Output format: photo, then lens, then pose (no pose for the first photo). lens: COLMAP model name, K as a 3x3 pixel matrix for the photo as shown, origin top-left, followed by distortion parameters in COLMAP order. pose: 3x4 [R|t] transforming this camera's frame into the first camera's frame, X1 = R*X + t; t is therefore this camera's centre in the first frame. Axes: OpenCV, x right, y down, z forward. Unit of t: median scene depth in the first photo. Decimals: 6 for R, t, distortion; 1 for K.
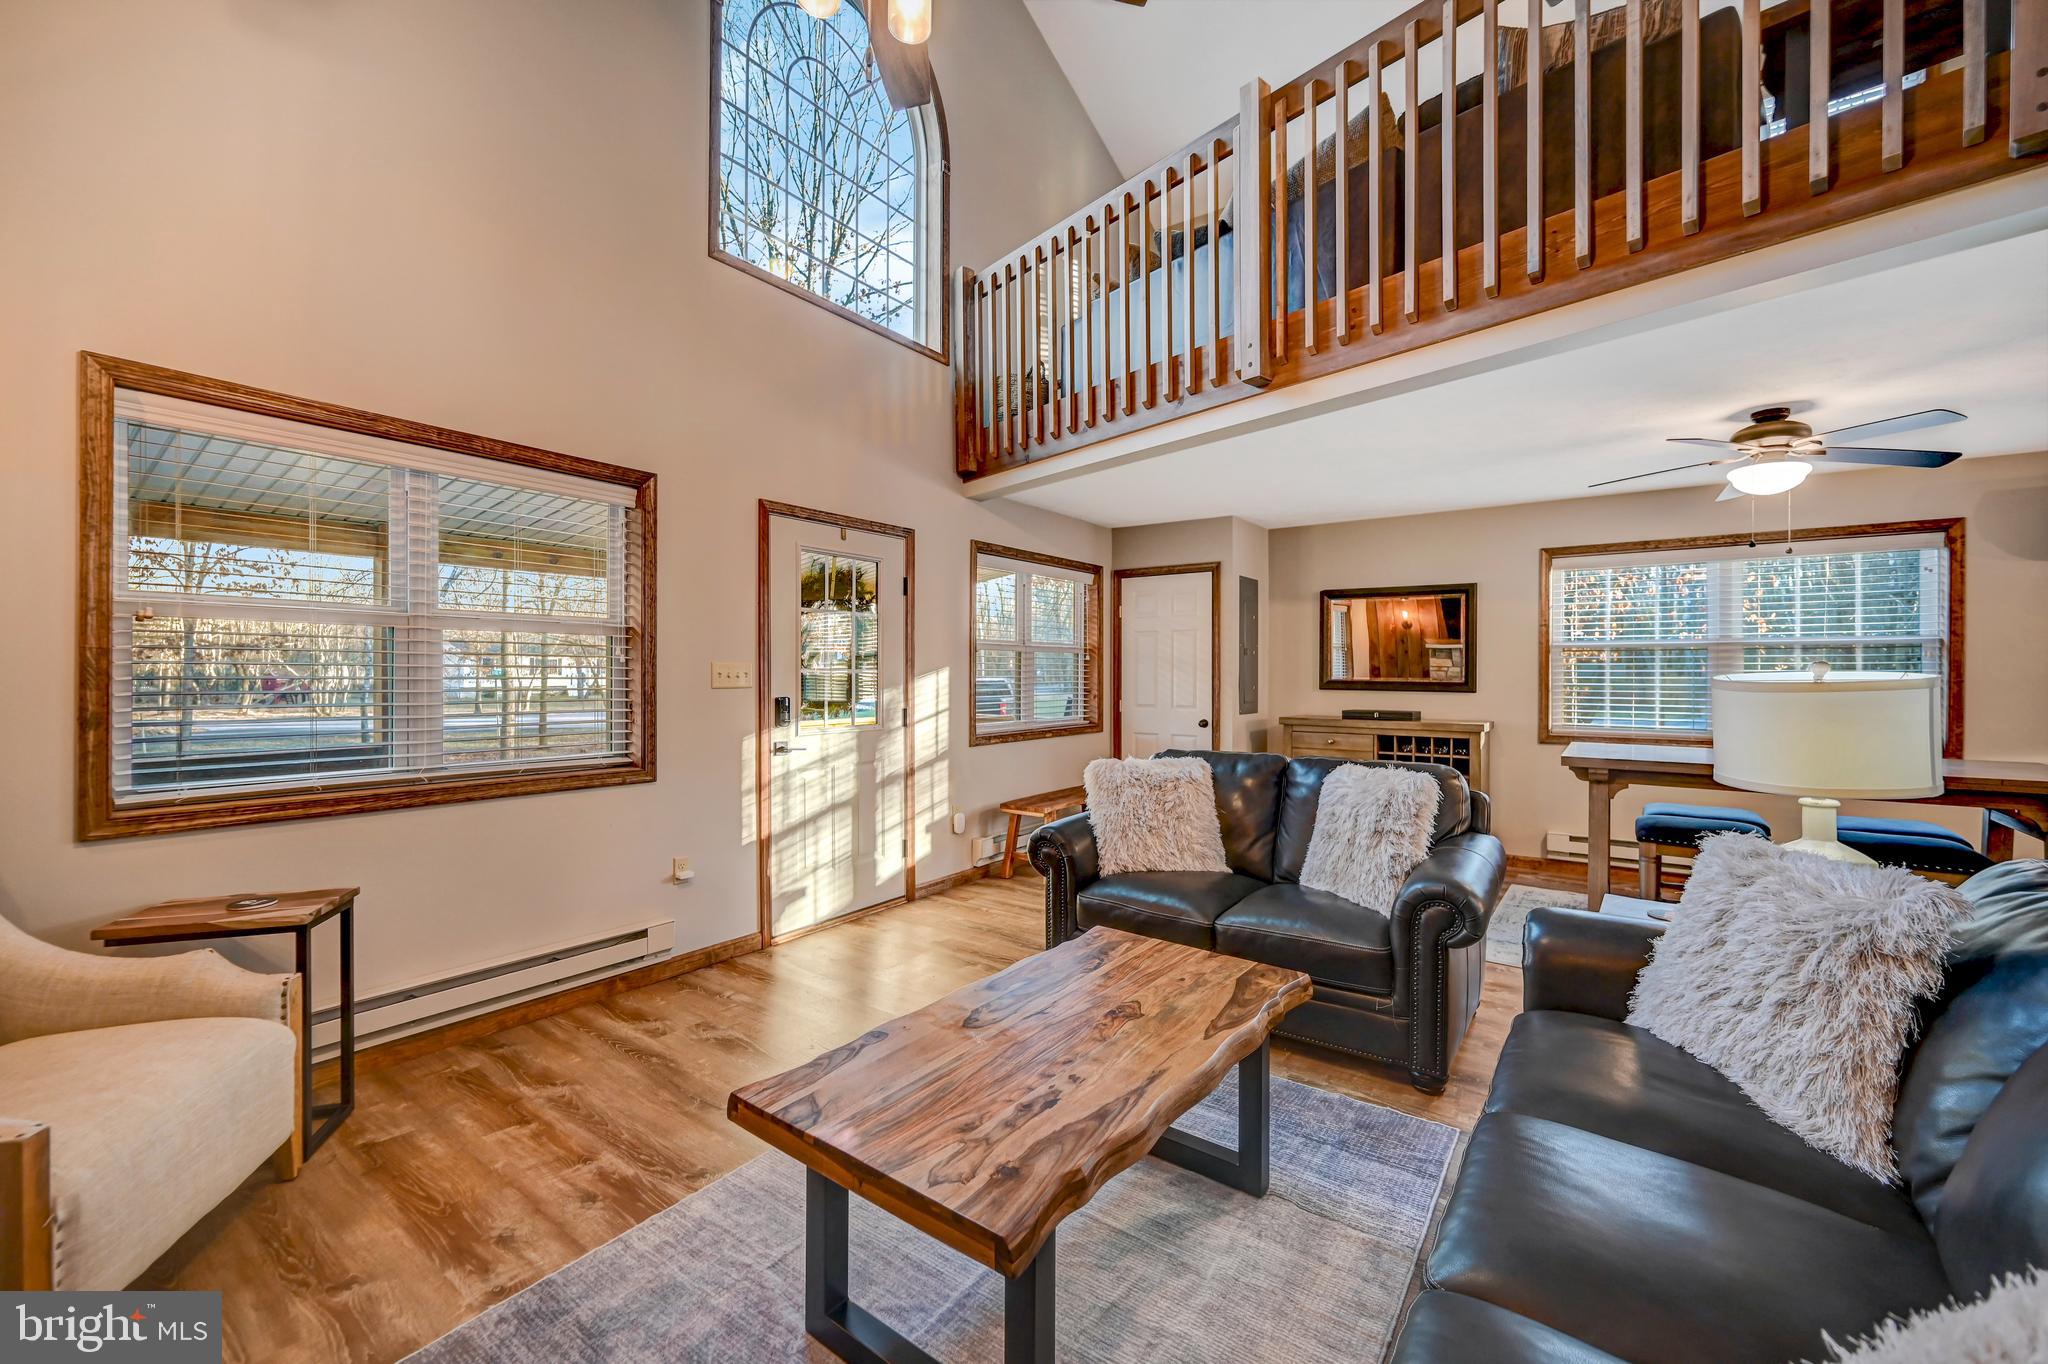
lens RADIAL K [[816.1, 0, 1030.0], [0, 816.1, 672.2], [0, 0, 1]] dist [-0.003630, -0.000210]
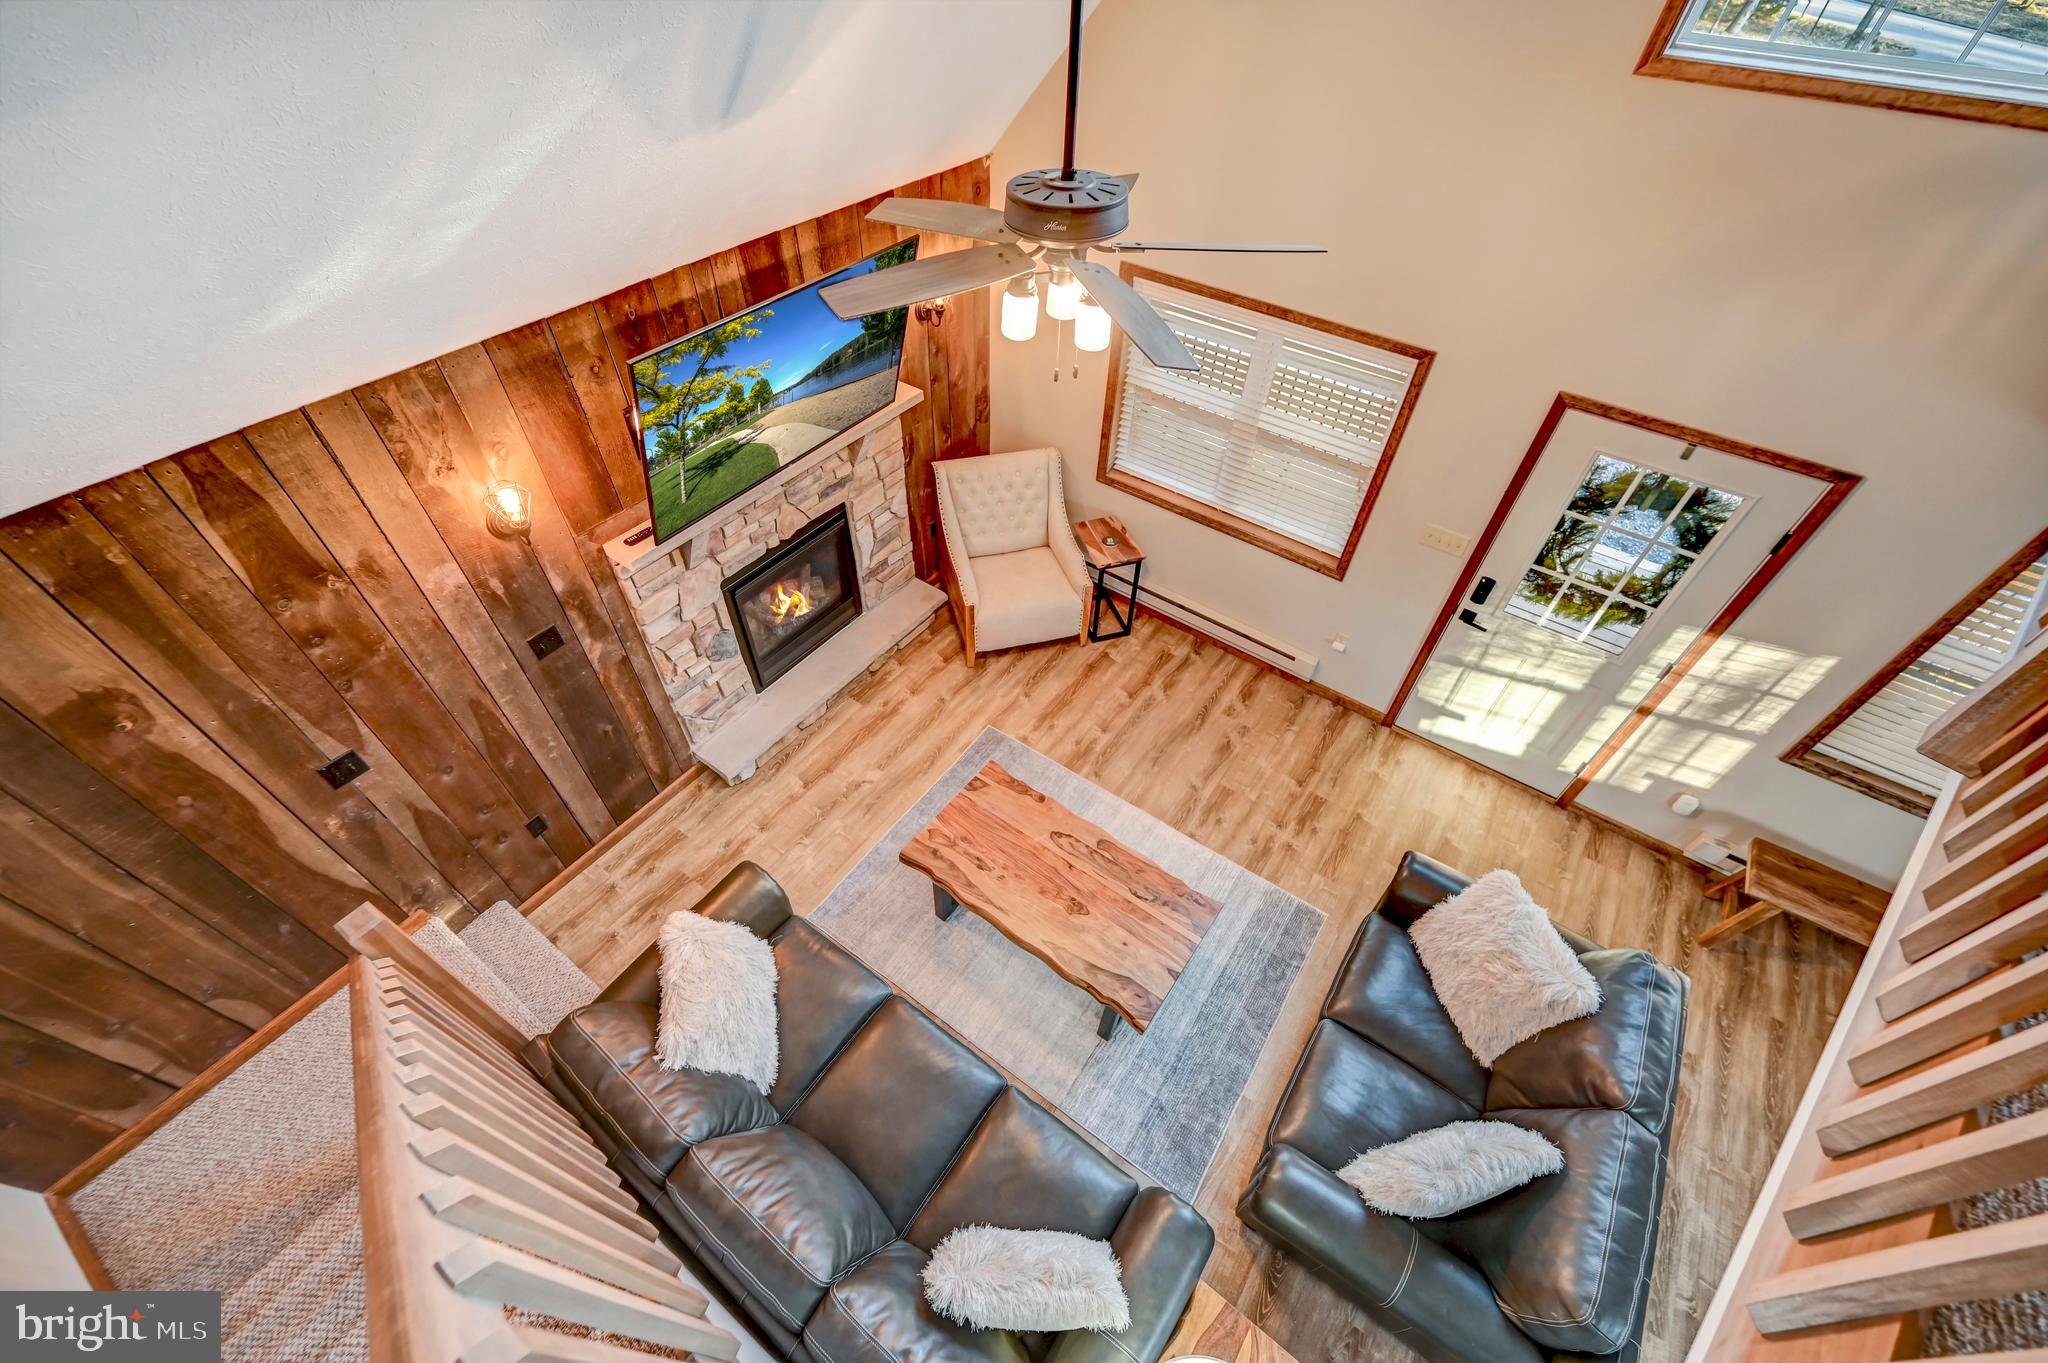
lens RADIAL K [[812.6, 0, 1024.5], [0, 812.6, 685.9], [0, 0, 1]] dist [0.001051, 0.000069]
pose [[0.007609, 0.734679, -0.678372, 0.594997], [-0.028951, 0.678269, 0.734243, -0.756898], [0.999552, 0.014053, 0.026431, 0.495763]]
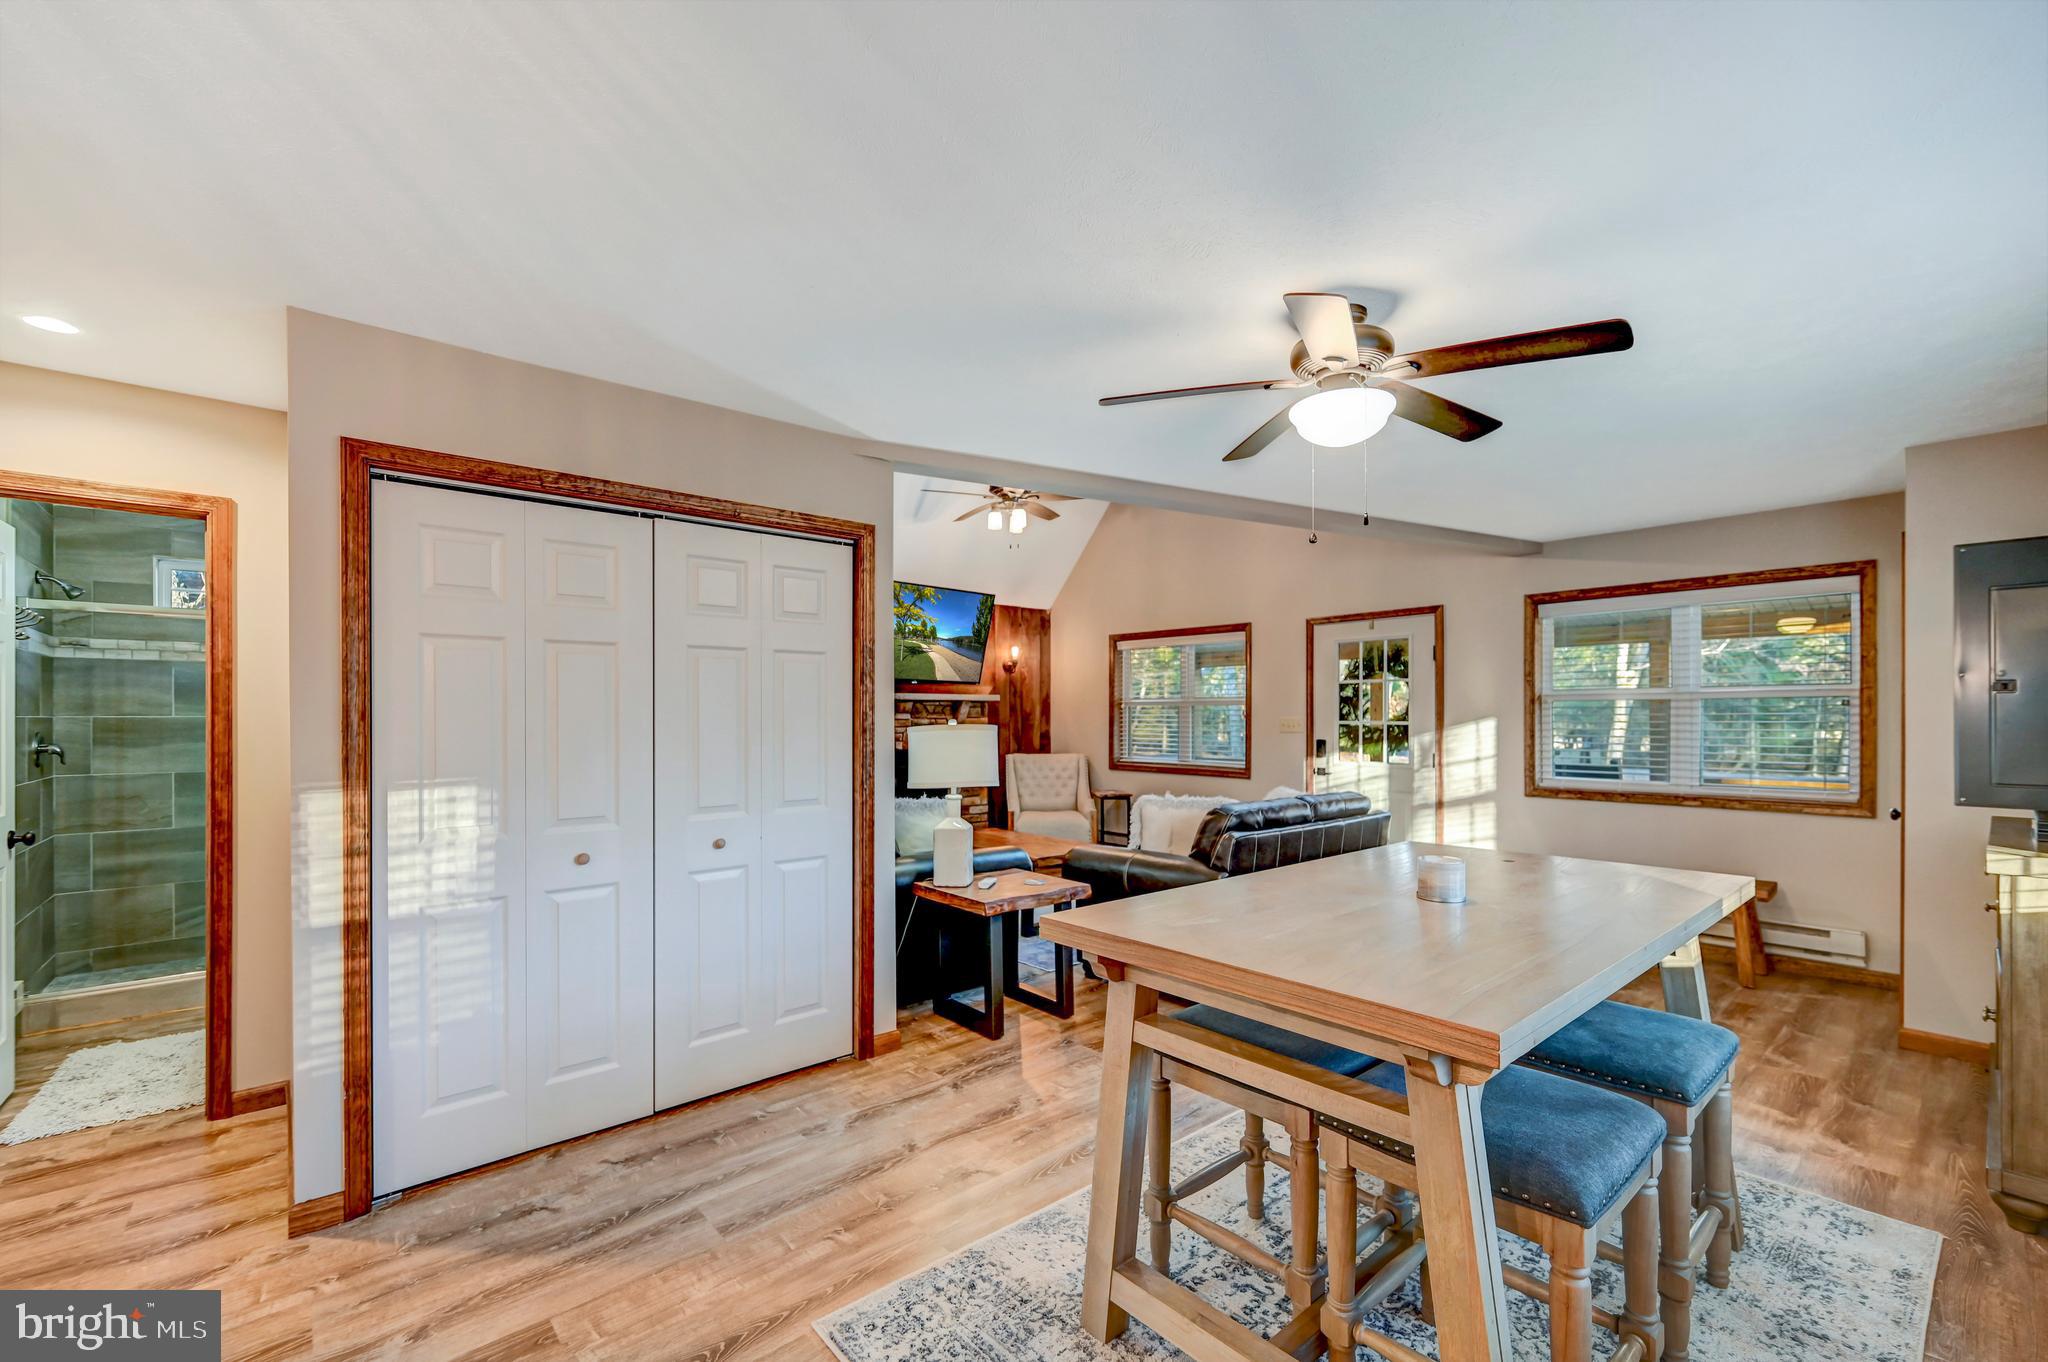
lens RADIAL K [[851.5, 0, 1034.7], [0, 851.5, 718.5], [0, 0, 1]] dist [0.001559, 0.000237]
pose [[-0.220312, -0.000416, -0.975429, 1.794004], [0.001288, 0.999999, -0.000718, -0.011632], [0.975429, -0.001414, -0.220311, 1.025923]]
